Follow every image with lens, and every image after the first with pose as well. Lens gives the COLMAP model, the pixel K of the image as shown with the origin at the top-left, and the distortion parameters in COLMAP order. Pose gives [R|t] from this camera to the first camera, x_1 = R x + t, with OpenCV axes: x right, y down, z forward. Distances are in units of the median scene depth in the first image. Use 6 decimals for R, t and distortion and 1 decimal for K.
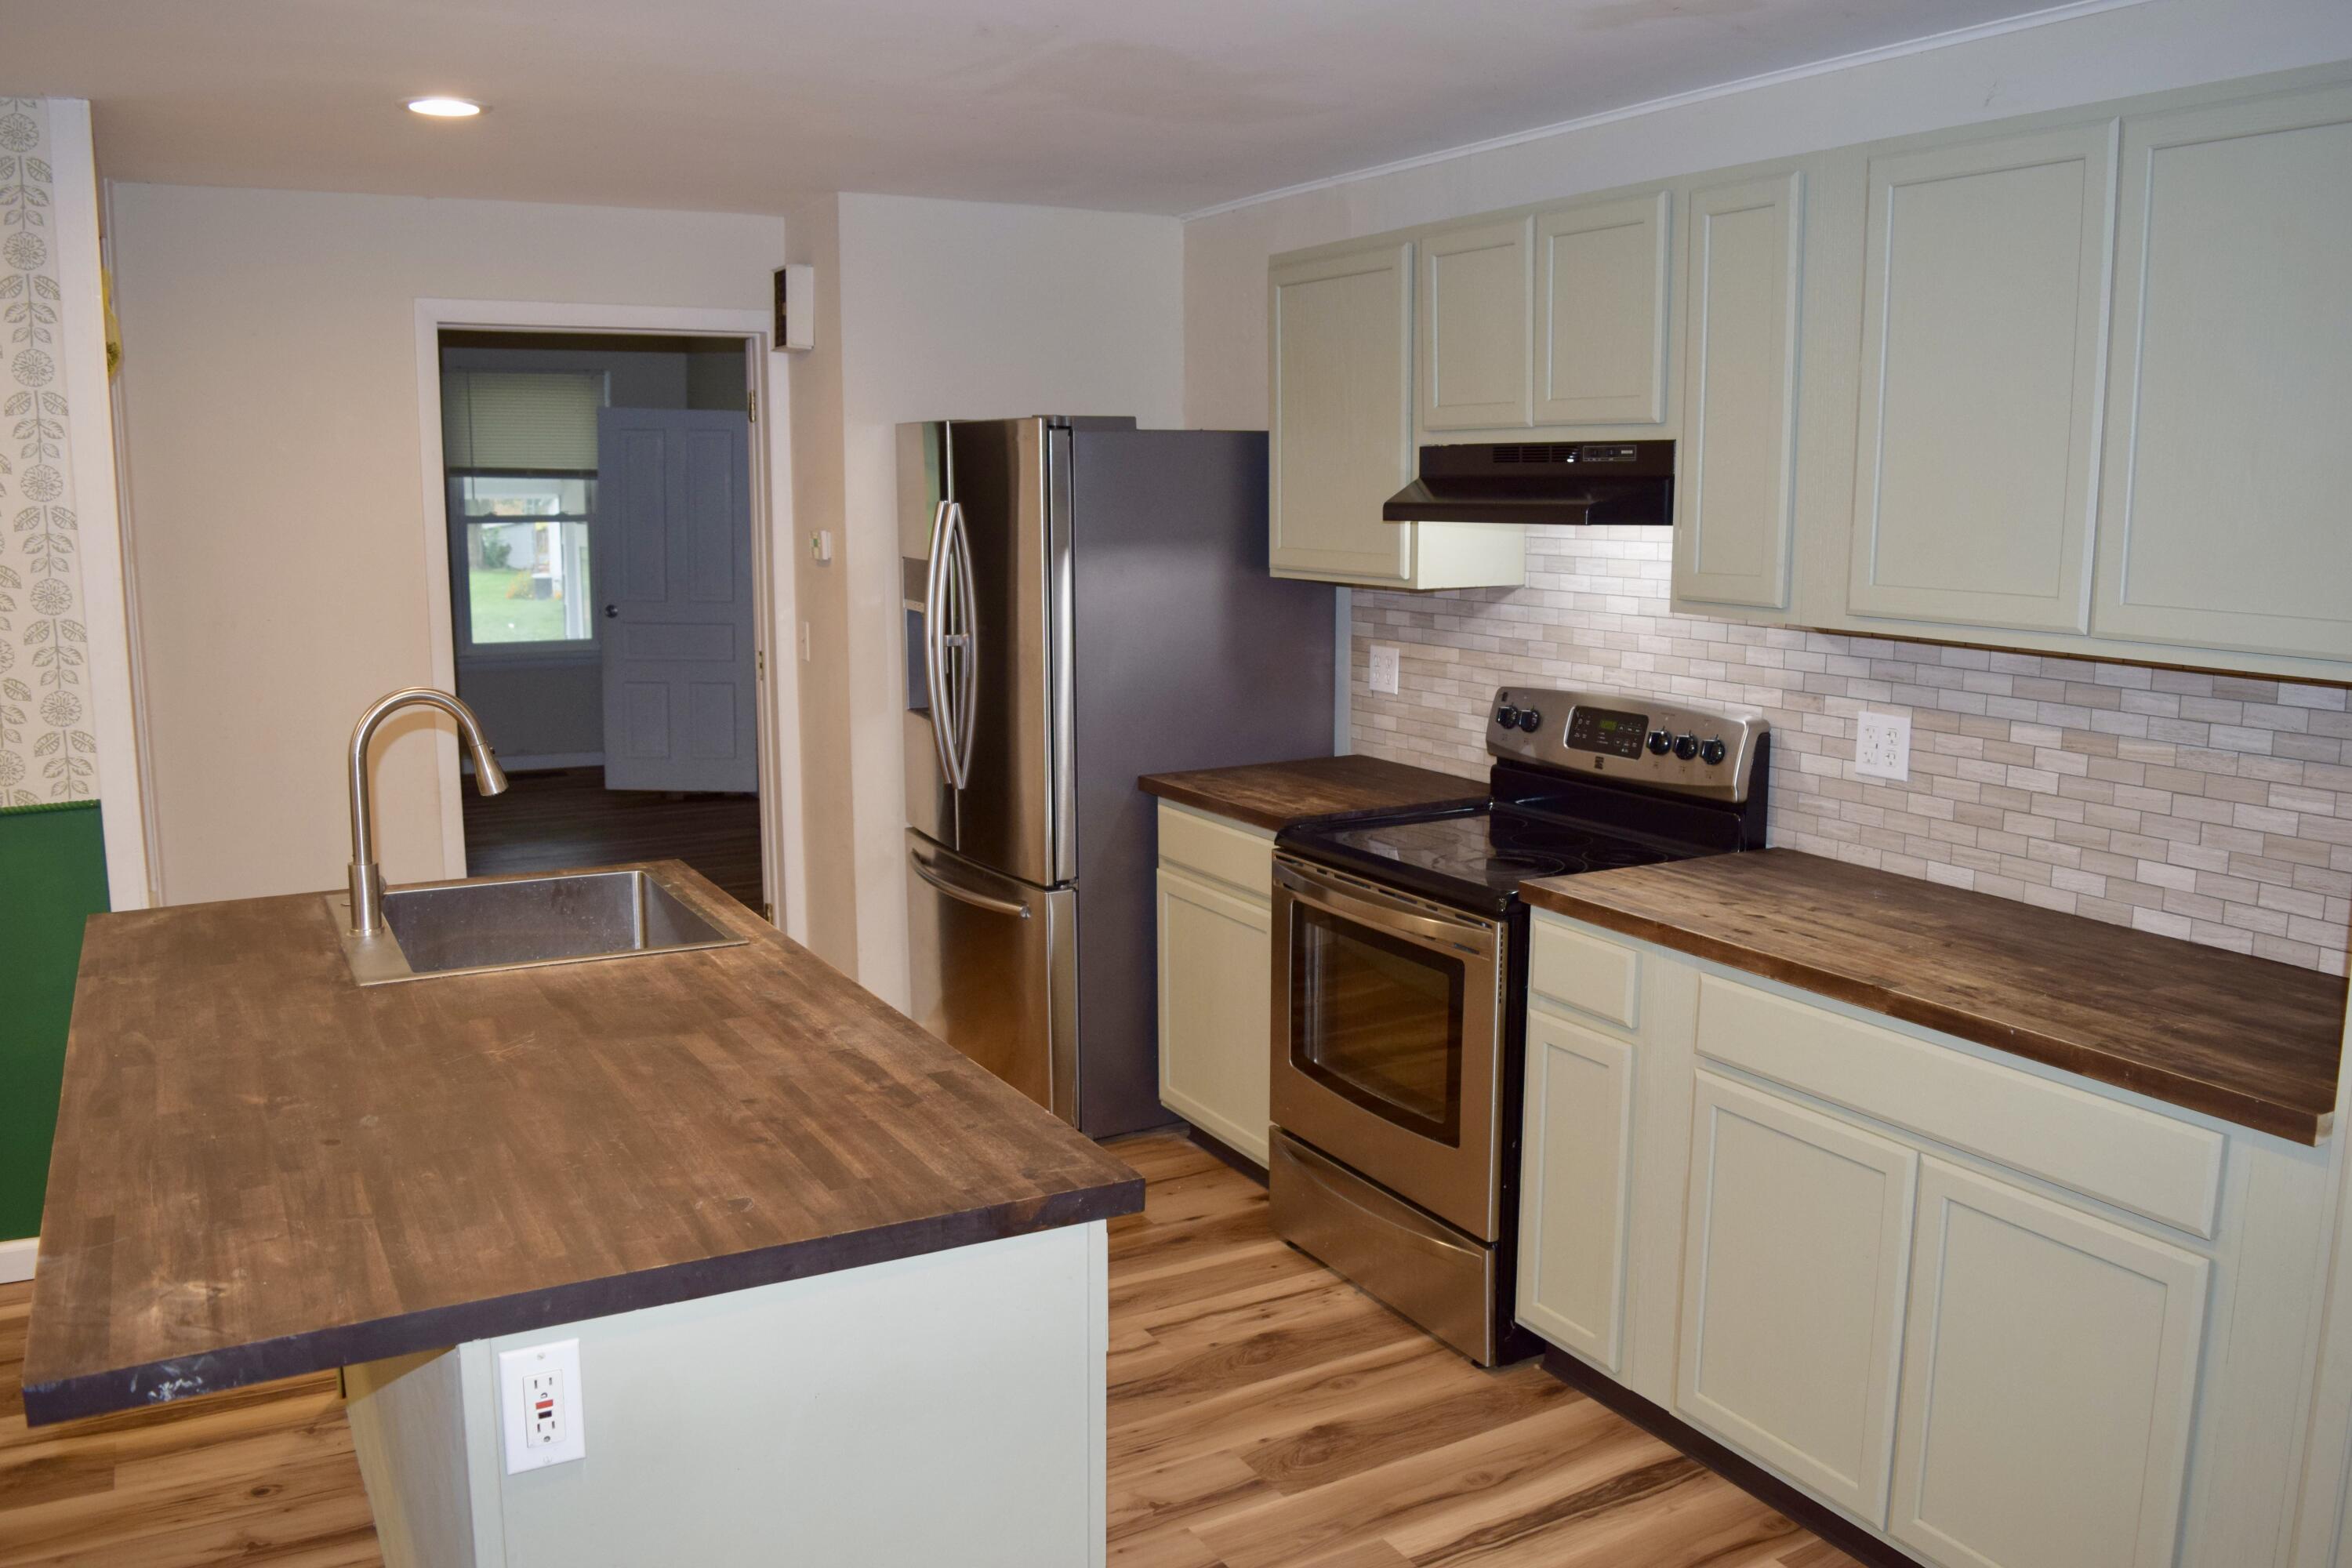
lens RADIAL K [[1839.9, 0, 1195.9], [0, 1839.9, 781.5], [0, 0, 1]] dist [-0.095928, 0.021945]
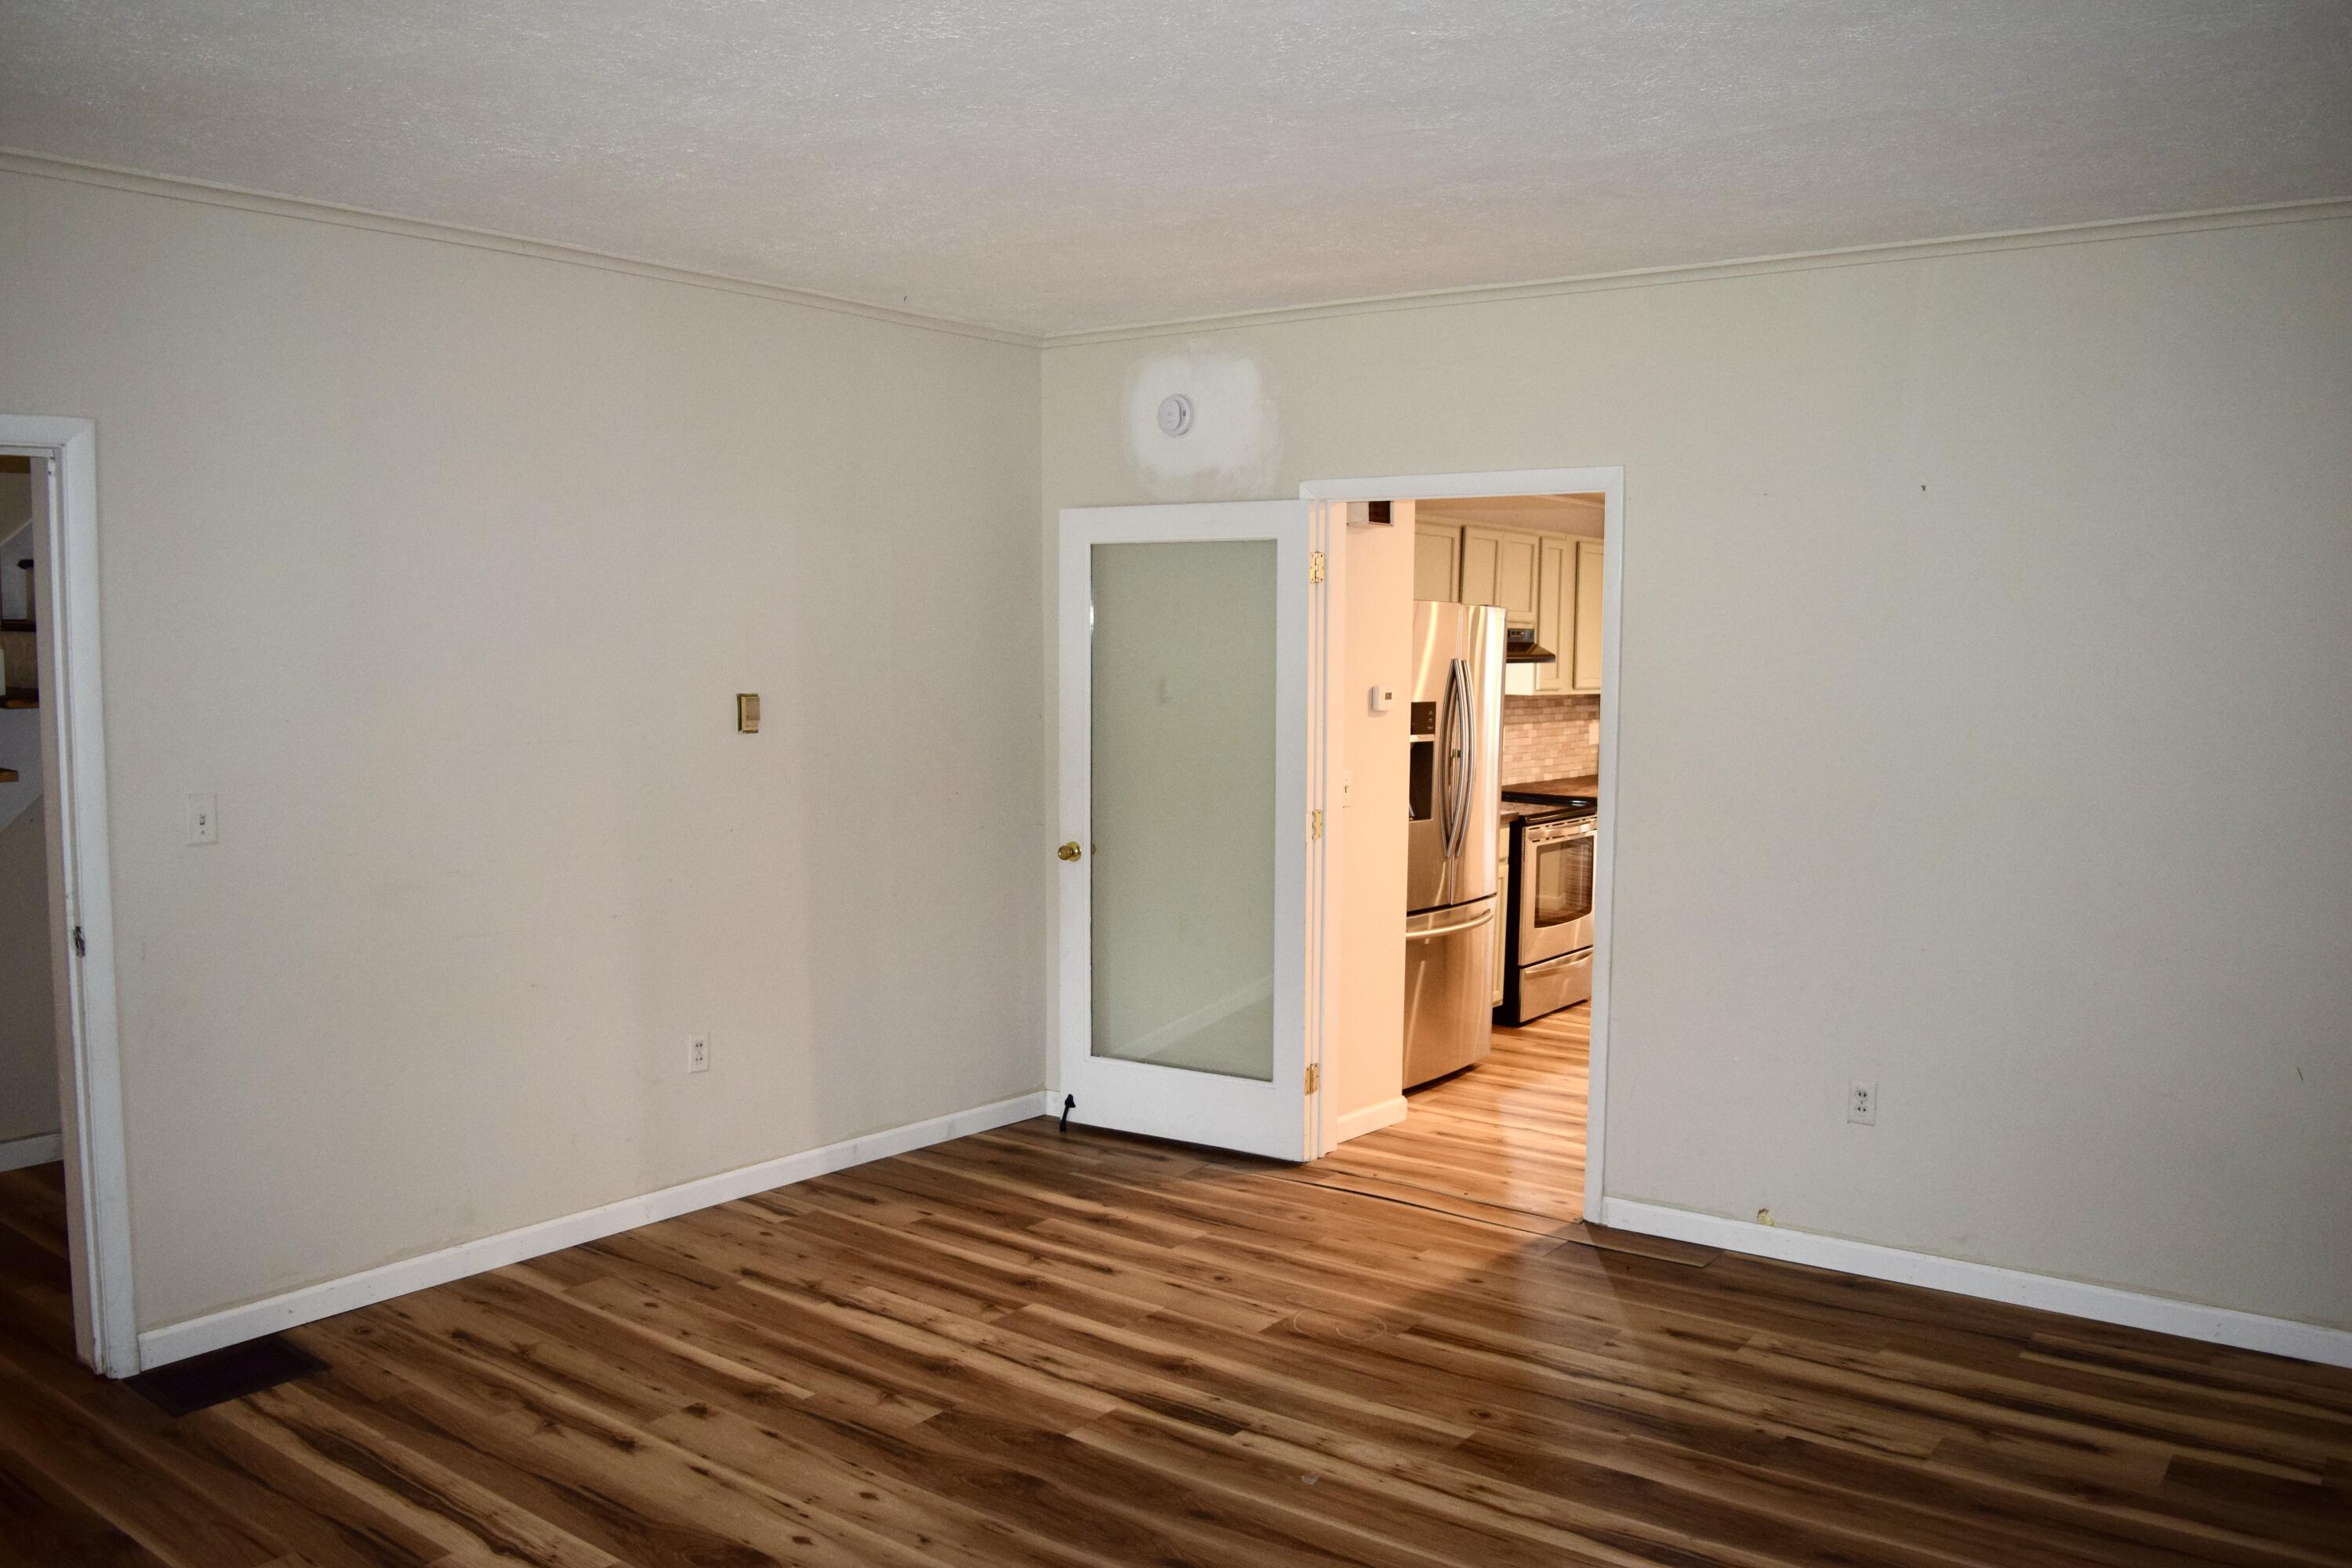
lens RADIAL K [[1839.9, 0, 1180.2], [0, 1839.9, 778.0], [0, 0, 1]] dist [-0.095928, 0.021945]
pose [[-0.402795, -0.076651, 0.912075, -1.812887], [0.131952, 0.981215, 0.140735, -0.387113], [-0.905729, 0.177037, -0.385114, 2.342965]]
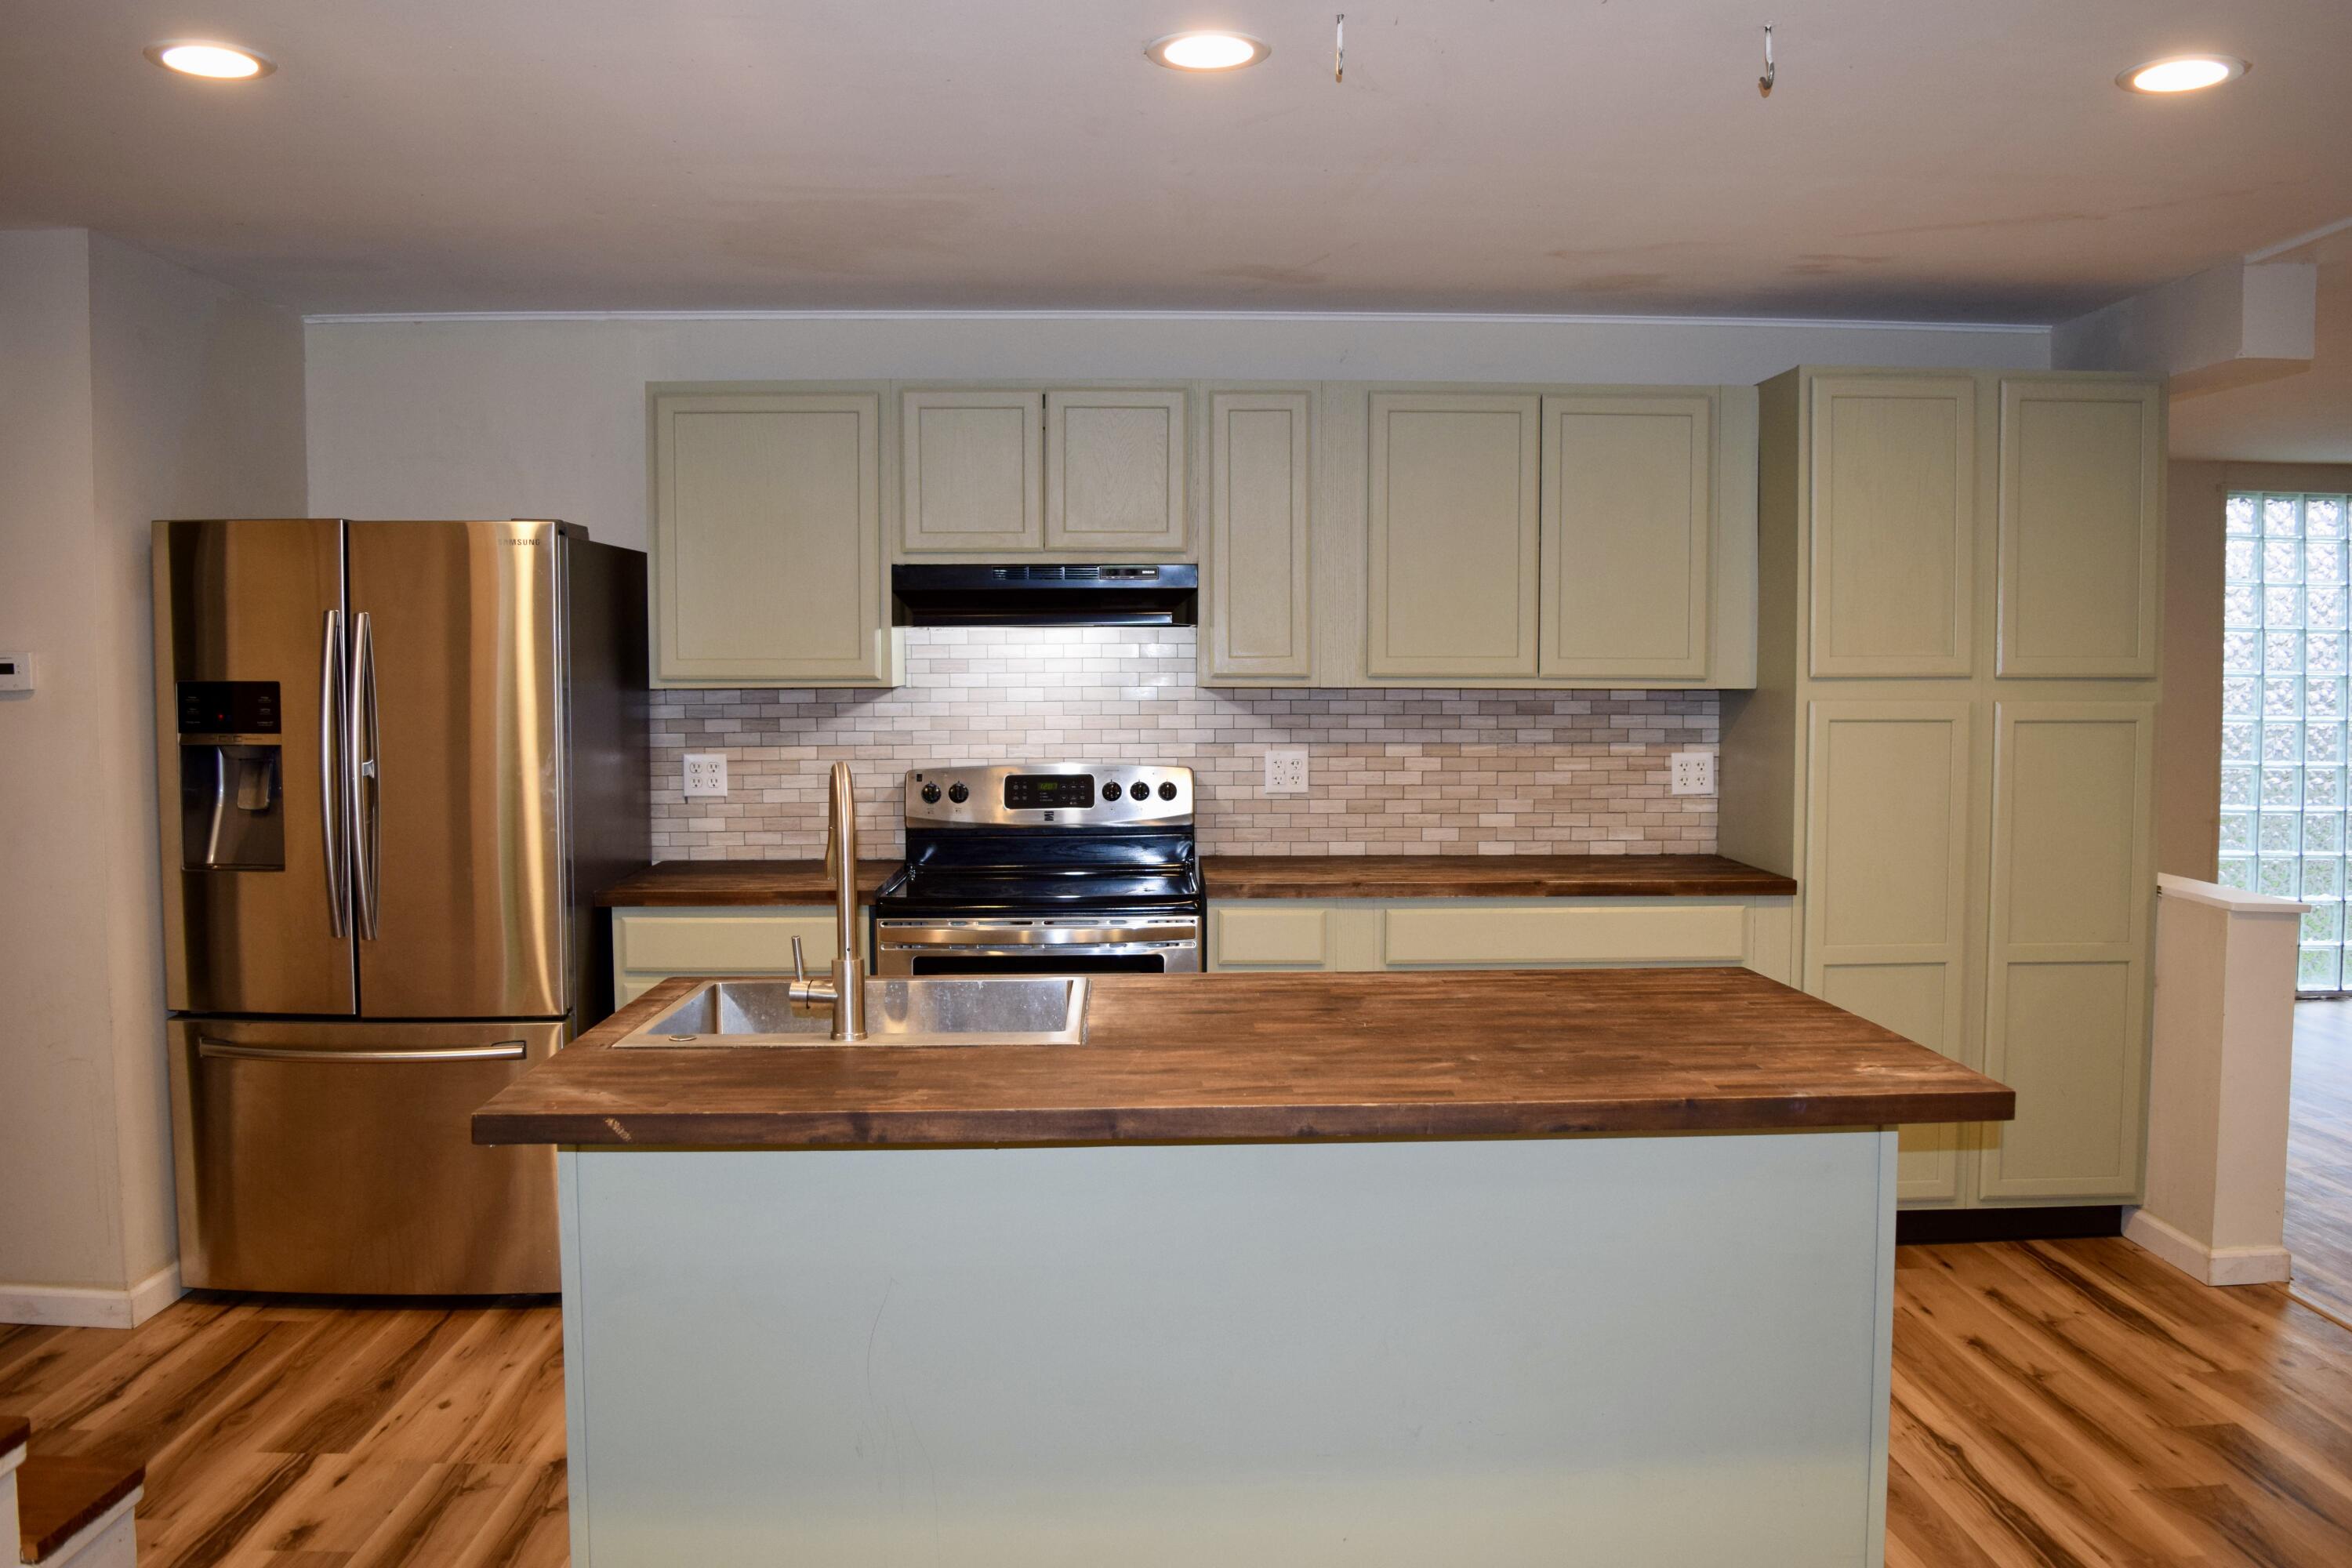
lens RADIAL K [[1839.9, 0, 1175.6], [0, 1839.9, 793.7], [0, 0, 1]] dist [-0.095928, 0.021945]
pose [[0.472691, -0.063528, 0.878935, -0.936941], [0.144025, 0.989556, -0.005933, -0.005707], [-0.869379, 0.129394, 0.476904, 0.338095]]
